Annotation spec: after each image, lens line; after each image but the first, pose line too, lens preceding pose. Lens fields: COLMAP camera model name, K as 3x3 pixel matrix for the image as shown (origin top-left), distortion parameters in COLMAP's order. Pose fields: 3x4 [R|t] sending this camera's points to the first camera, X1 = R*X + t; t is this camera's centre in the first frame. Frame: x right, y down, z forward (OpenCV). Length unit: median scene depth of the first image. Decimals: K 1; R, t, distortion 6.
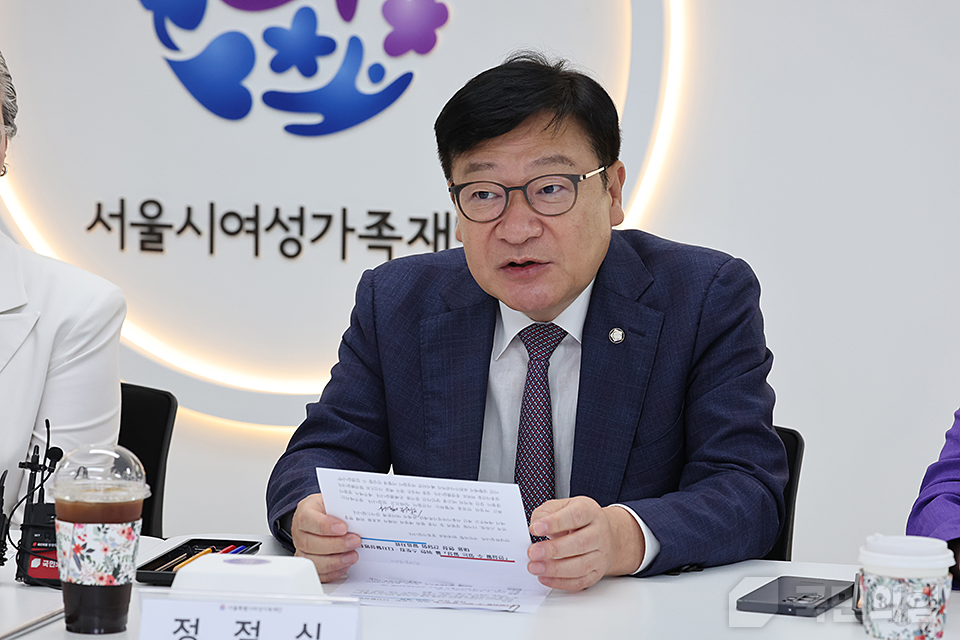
lens RADIAL K [[4412.0, 0, 480.0], [0, 4412.0, 320.0], [0, 0, 1]] dist [0.487917, 9.052537]
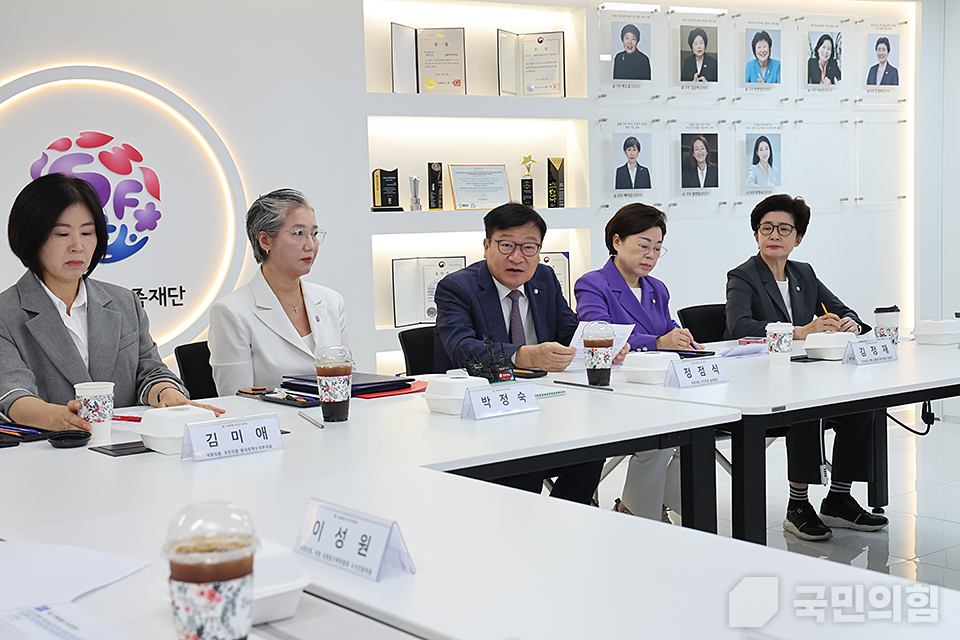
lens RADIAL K [[1285.9, 0, 480.0], [0, 1285.9, 320.0], [0, 0, 1]] dist [0.015529, 0.621965]
pose [[0.649365, -0.085052, 0.755706, -0.655317], [0.108173, 0.993952, 0.018914, 0.002748], [-0.752744, 0.069465, 0.654638, 0.441639]]
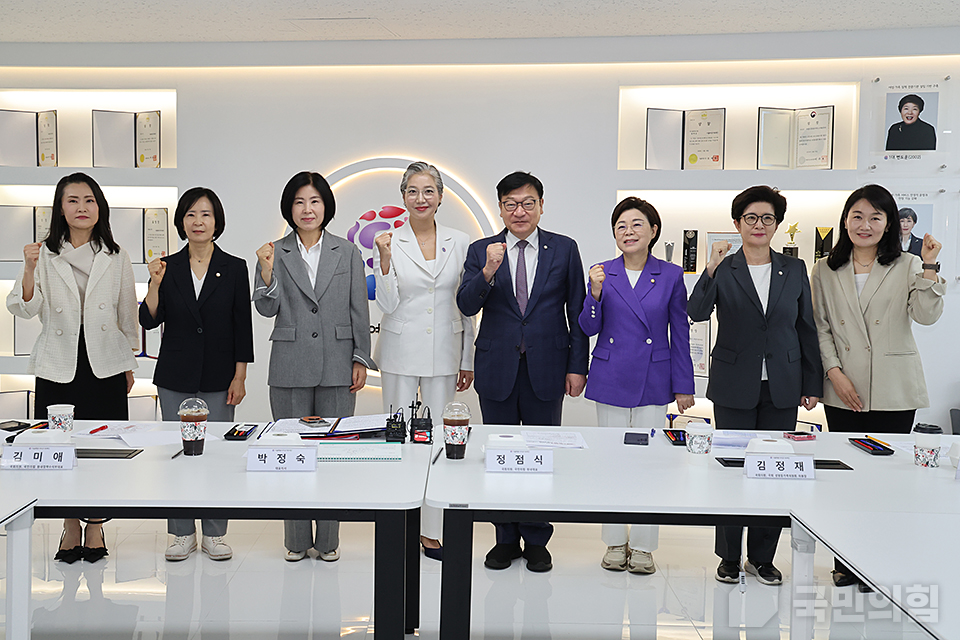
lens RADIAL K [[1132.2, 0, 482.0], [0, 1132.2, 305.3], [0, 0, 1]] dist [0.073289, -0.006413]
pose [[0.980782, -0.011591, 0.194760, -0.198762], [0.018117, 0.999331, -0.031761, -0.014554], [-0.194262, 0.034679, 0.980337, 0.138692]]
